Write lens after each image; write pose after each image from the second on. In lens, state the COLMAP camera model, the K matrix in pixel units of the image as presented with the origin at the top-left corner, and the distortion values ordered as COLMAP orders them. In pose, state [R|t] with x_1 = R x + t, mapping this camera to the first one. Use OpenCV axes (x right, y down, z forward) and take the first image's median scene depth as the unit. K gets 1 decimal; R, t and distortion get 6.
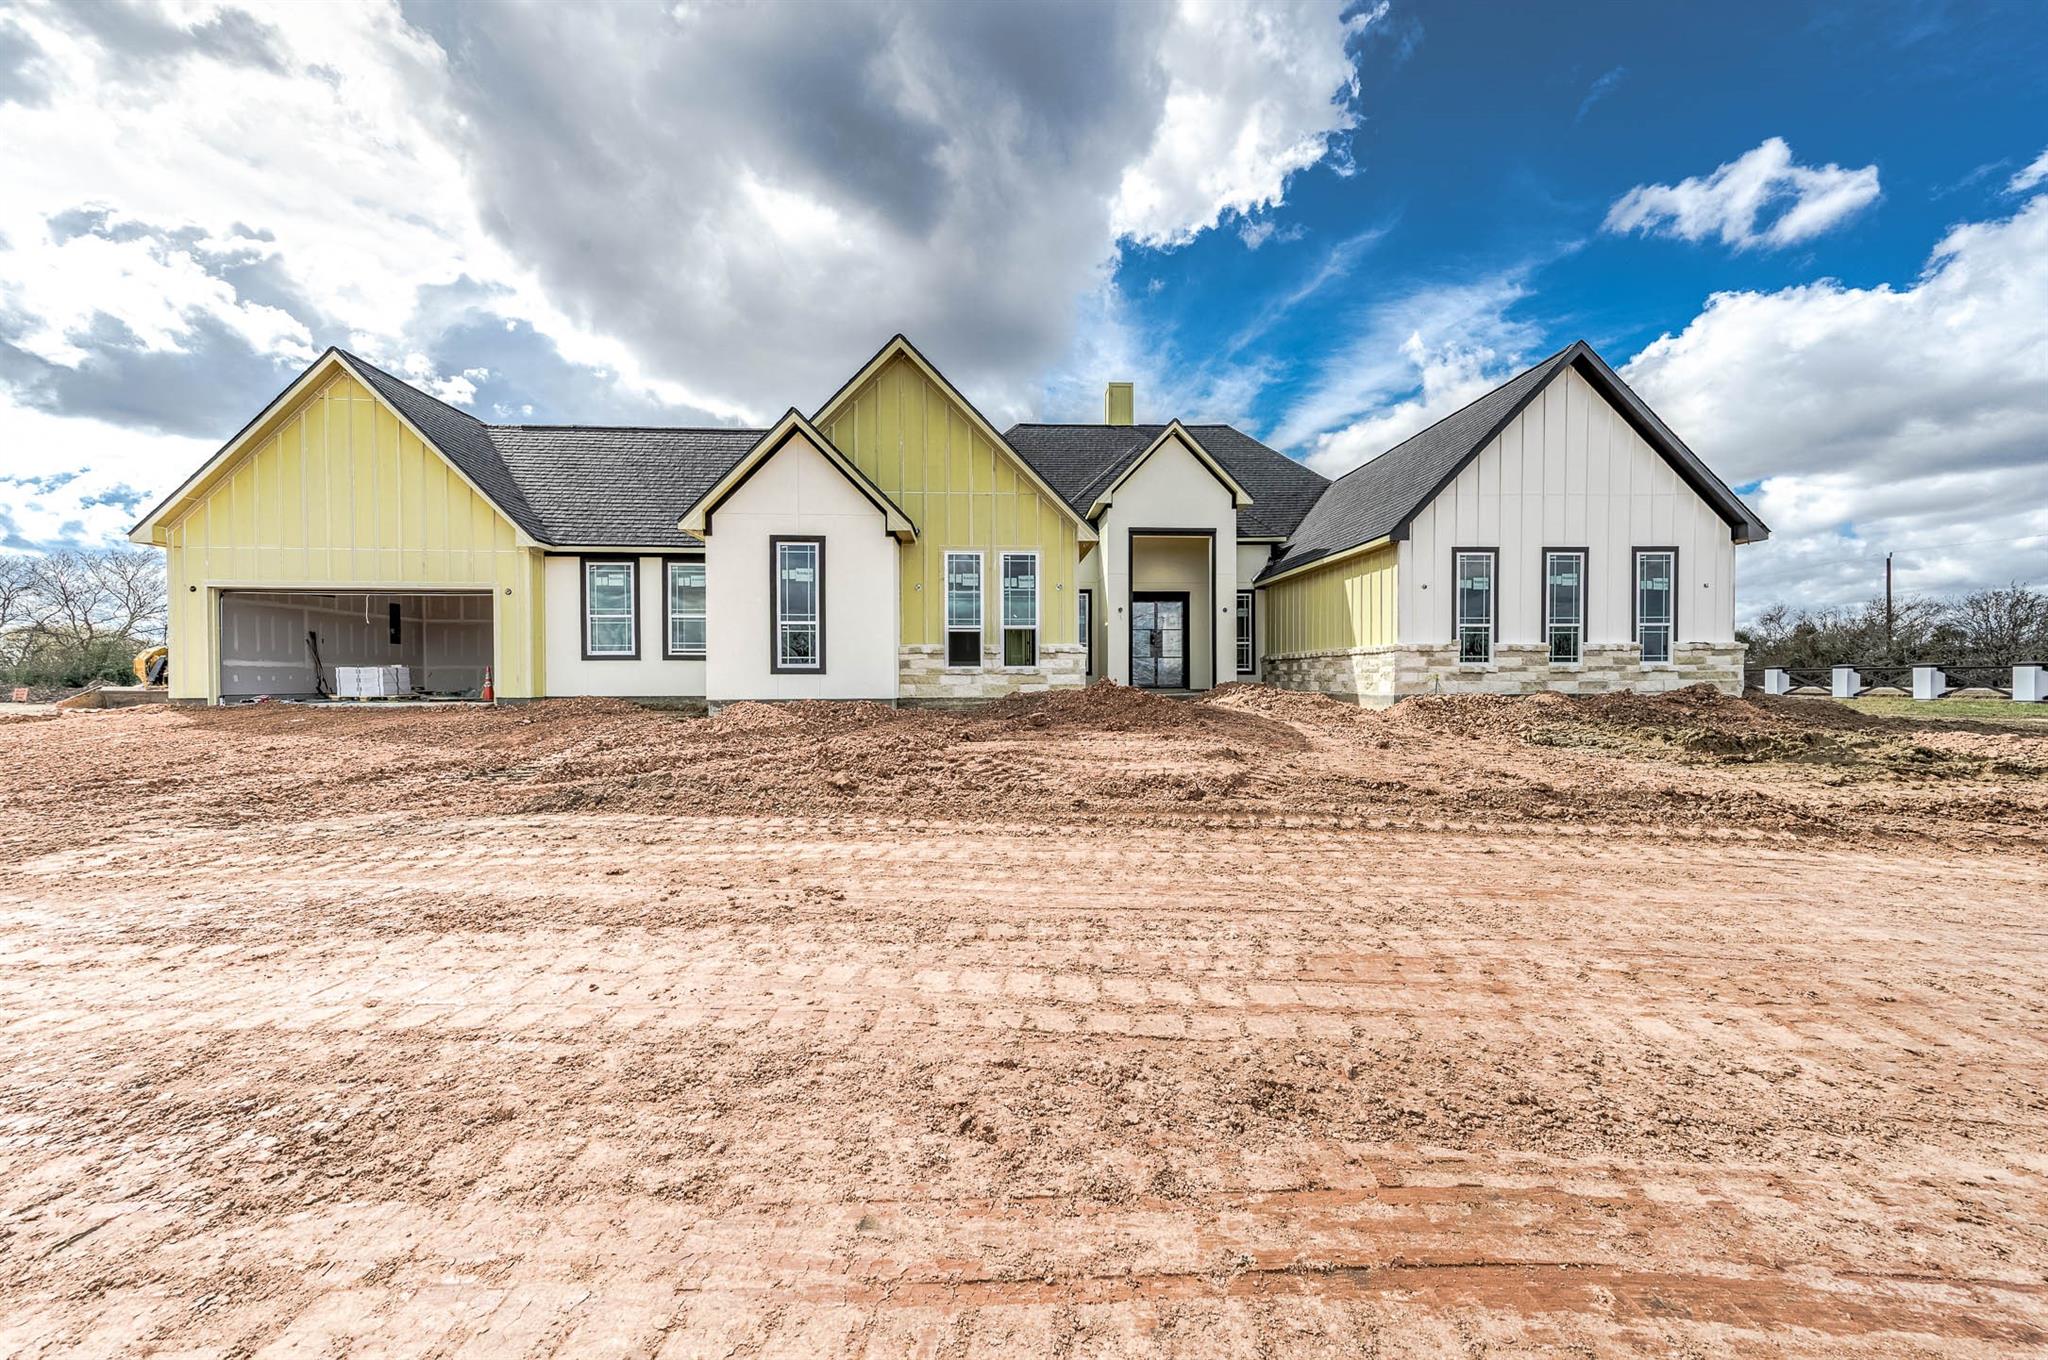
lens RADIAL K [[803.4, 0, 1027.9], [0, 803.4, 687.8], [0, 0, 1]] dist [0.018747, 0.000586]
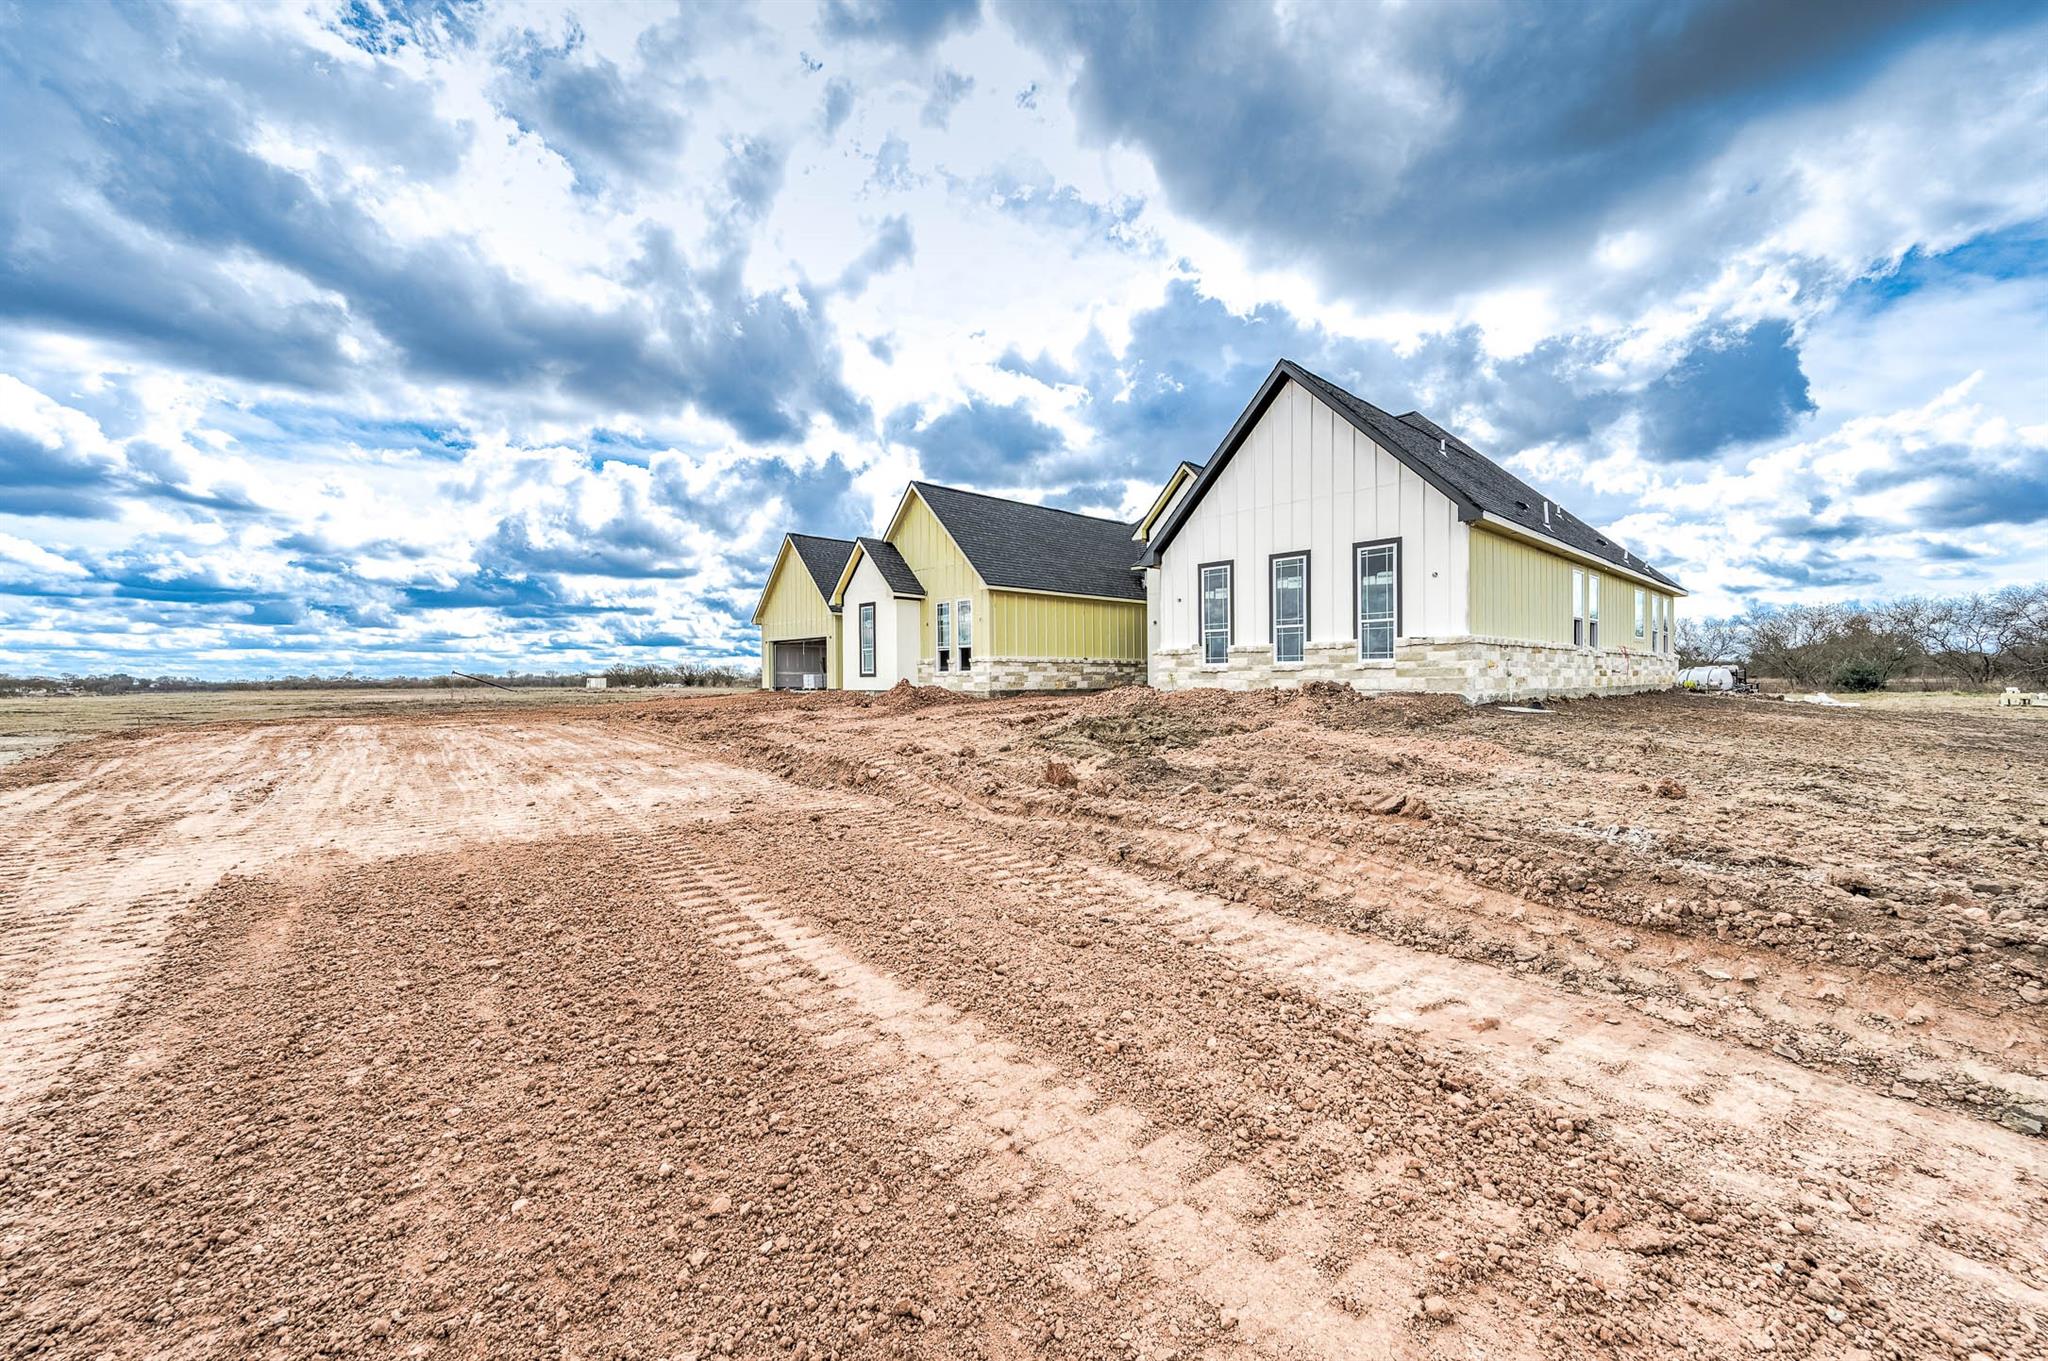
lens RADIAL K [[803.4, 0, 1027.9], [0, 803.4, 688.3], [0, 0, 1]] dist [0.018747, 0.000586]
pose [[0.651699, 0.005514, -0.758458, 1.224393], [-0.004317, 0.999984, 0.003560, 0.001418], [0.758465, 0.000954, 0.651713, 0.056283]]
